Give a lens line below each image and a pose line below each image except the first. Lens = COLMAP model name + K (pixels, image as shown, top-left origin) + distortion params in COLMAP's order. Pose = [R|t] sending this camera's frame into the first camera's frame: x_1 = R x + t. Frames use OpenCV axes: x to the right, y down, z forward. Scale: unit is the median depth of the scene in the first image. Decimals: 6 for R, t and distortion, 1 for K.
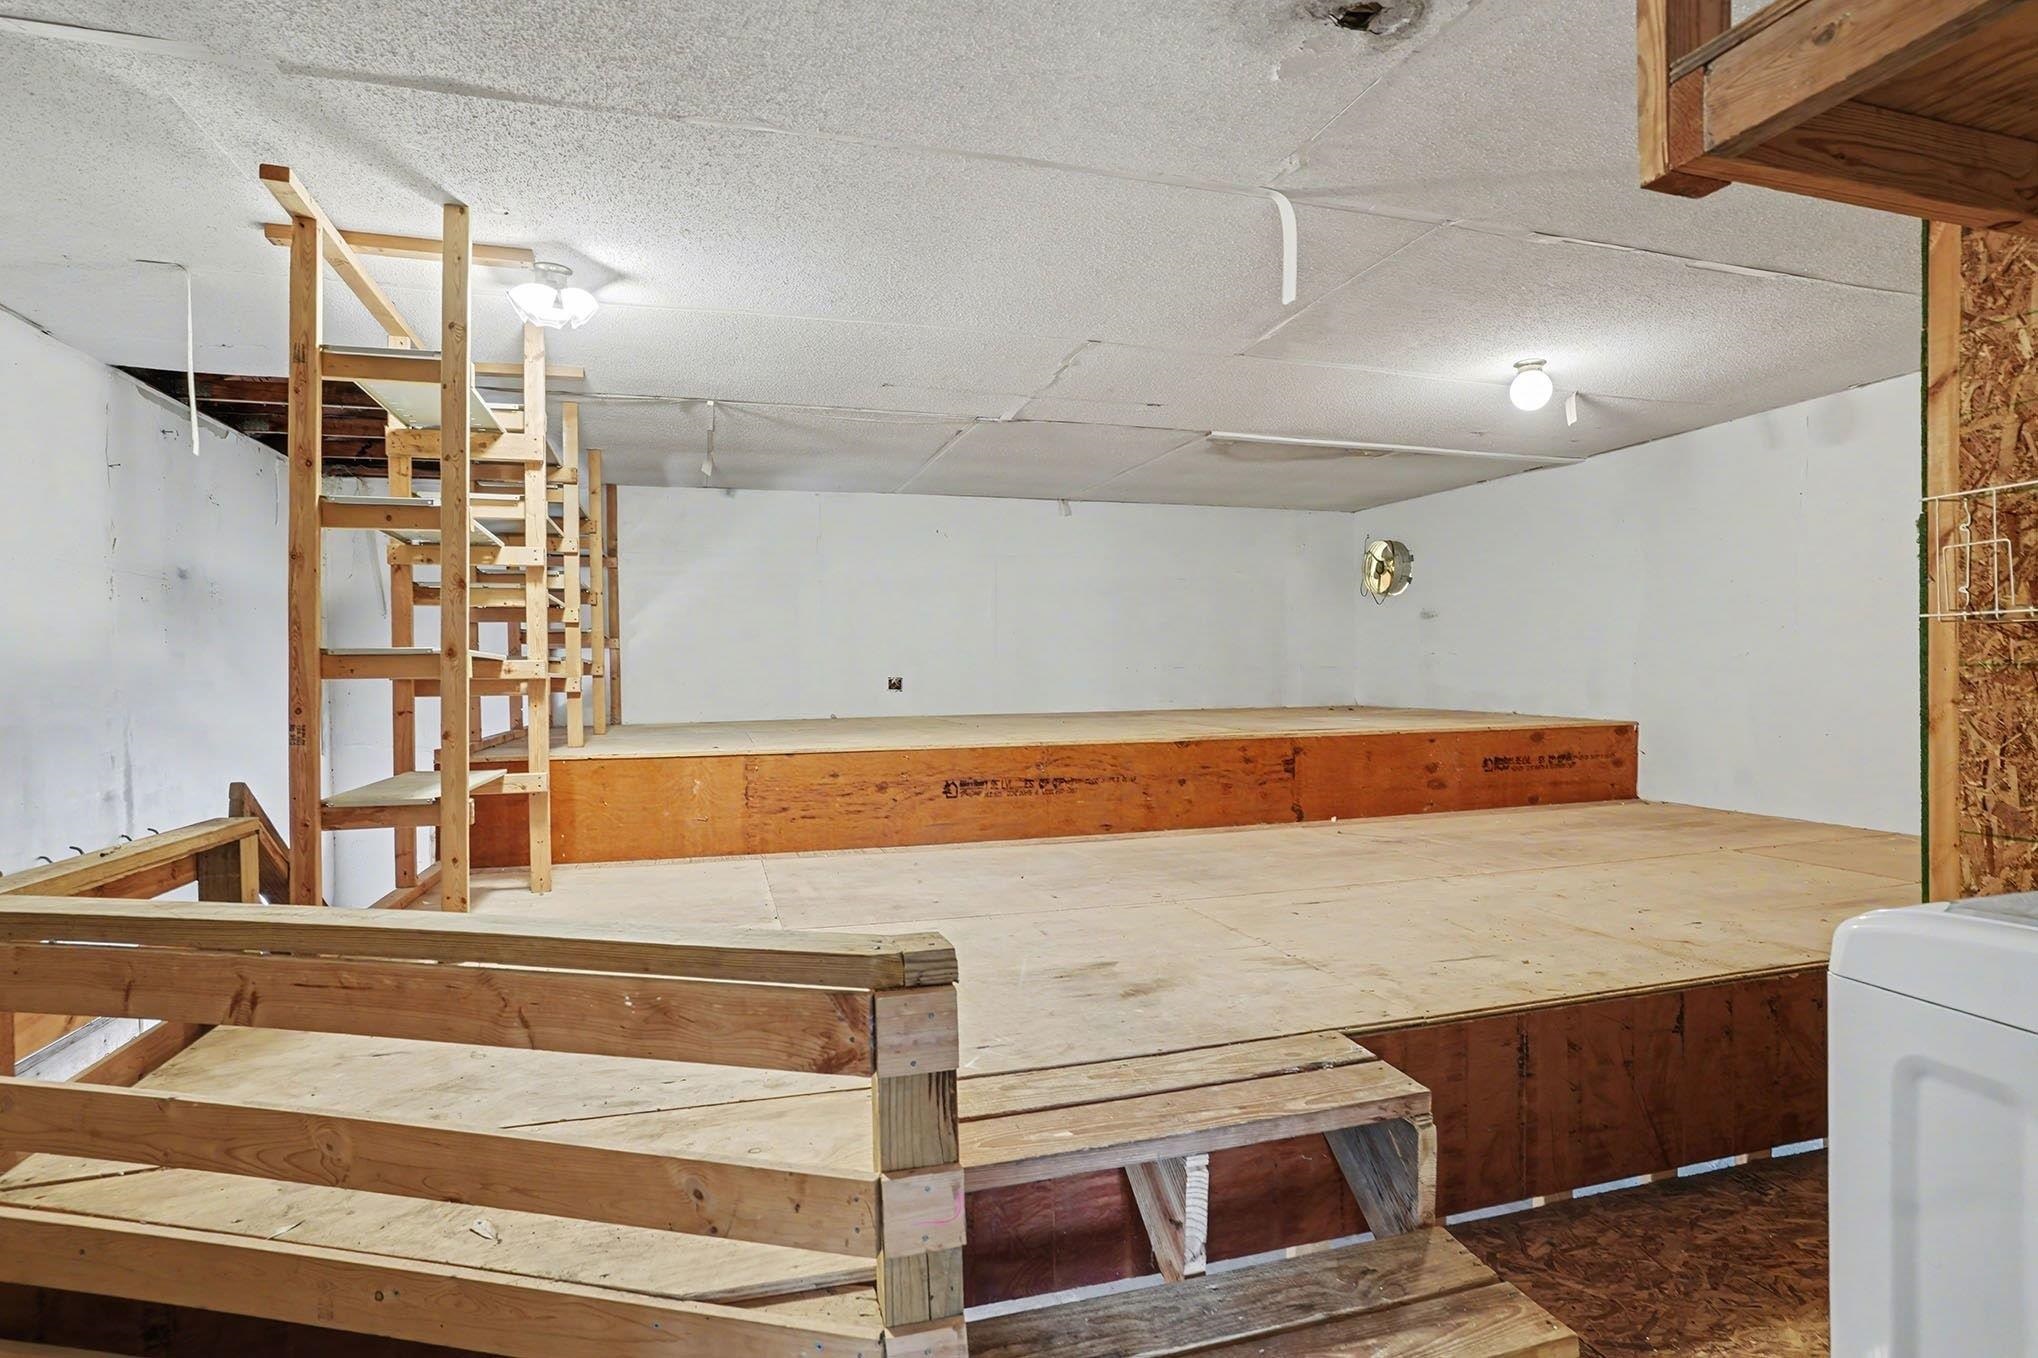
lens RADIAL K [[1011.9, 0, 1011.1], [0, 1011.9, 682.1], [0, 0, 1]] dist [0.001024, 0.000588]
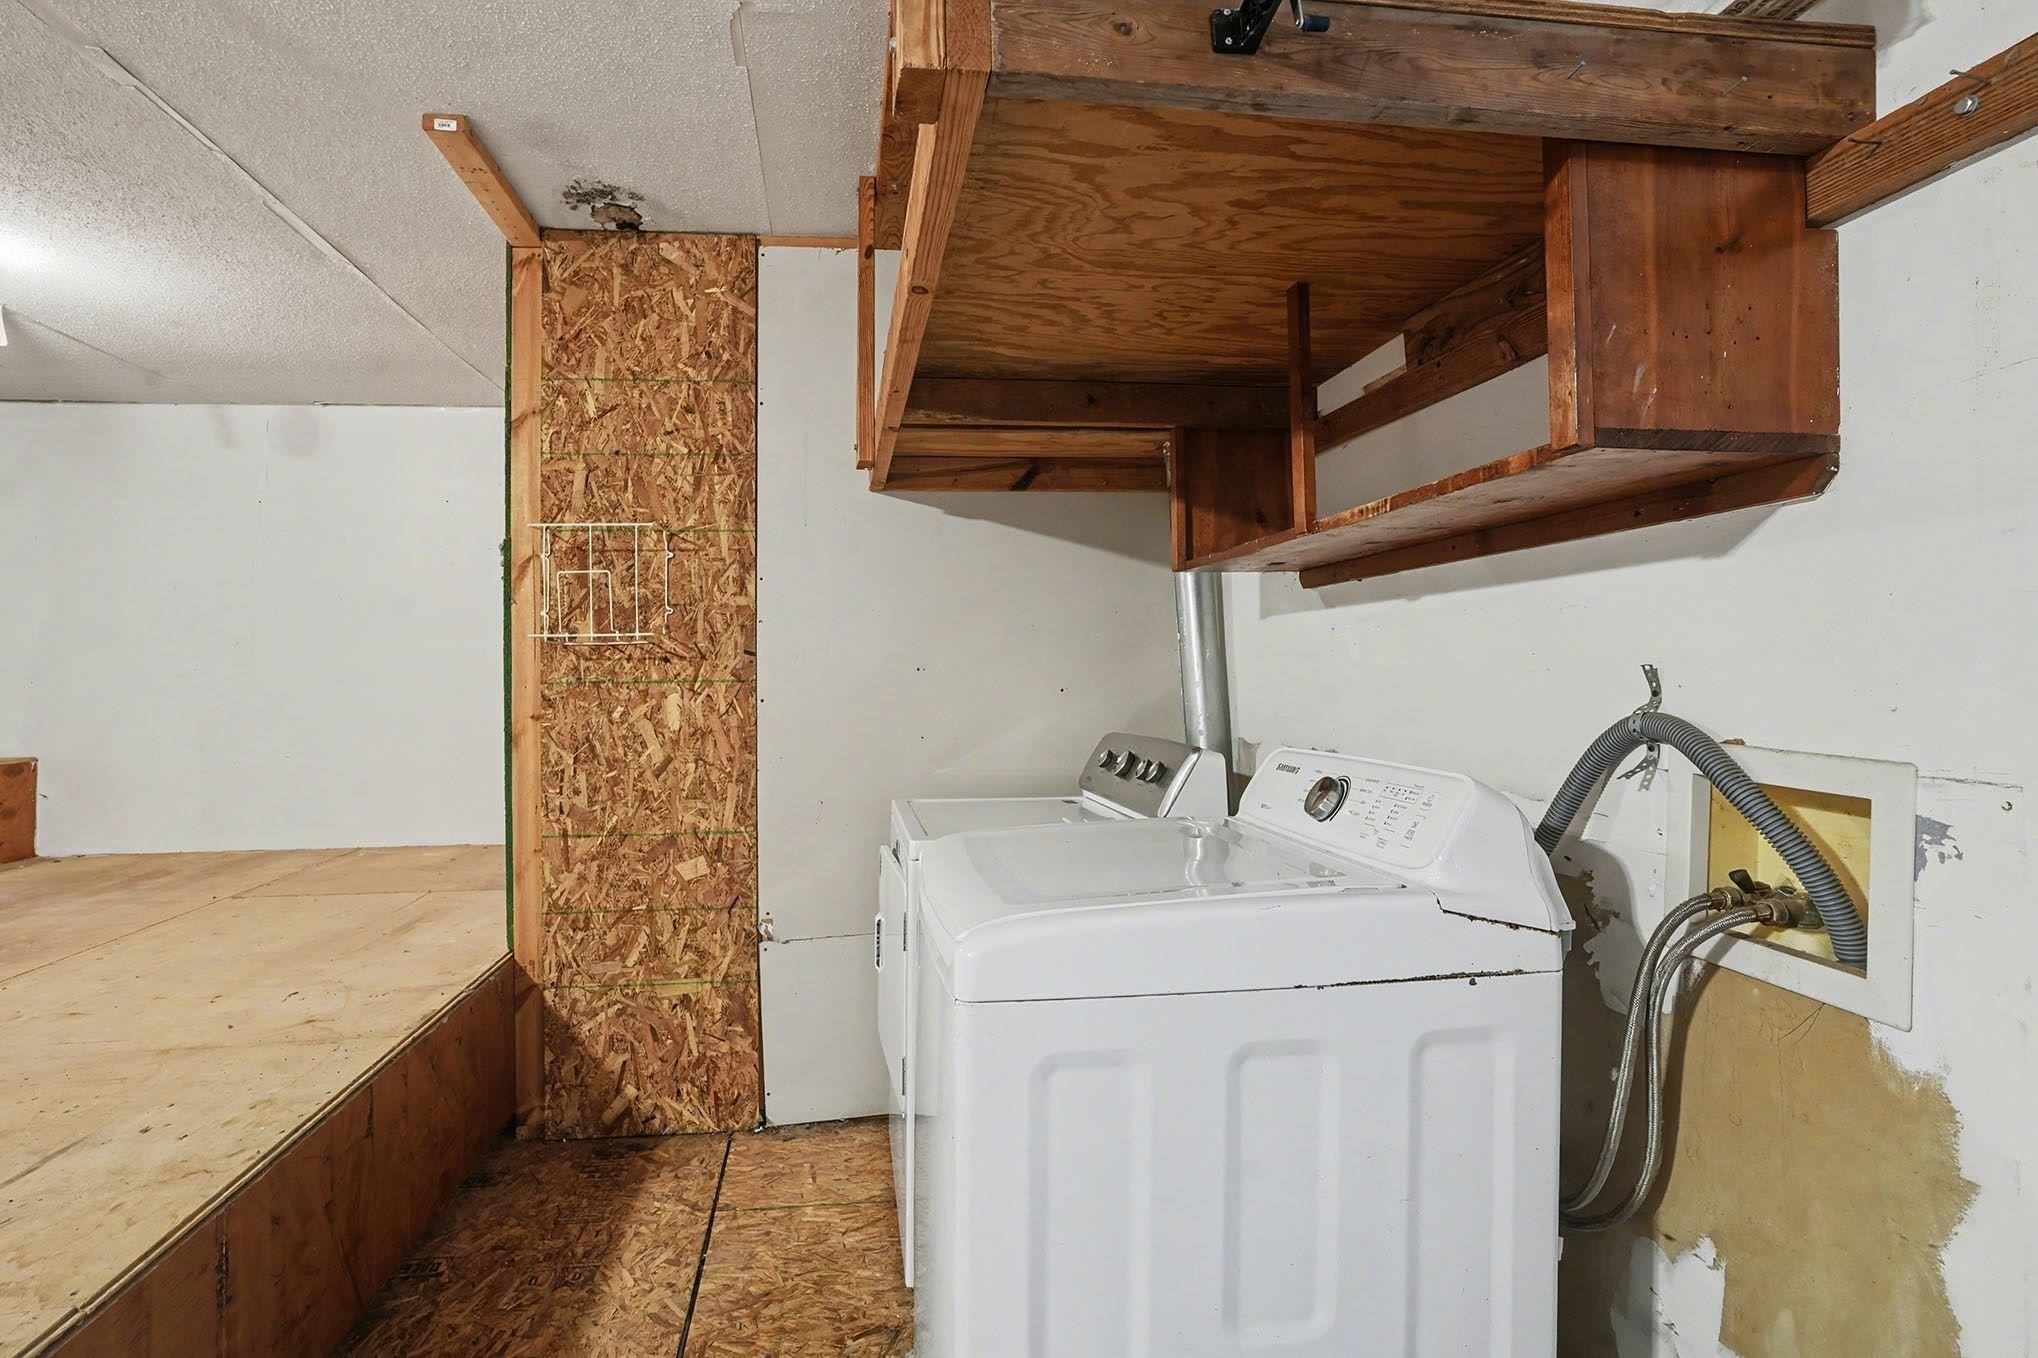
lens RADIAL K [[1013.3, 0, 1016.1], [0, 1013.3, 669.5], [0, 0, 1]] dist [-0.043277, 0.015223]
pose [[0.139857, 0.016074, 0.990041, -0.054998], [0.018351, 0.999654, -0.018822, -0.001740], [-0.990002, 0.020800, 0.139514, 0.354831]]
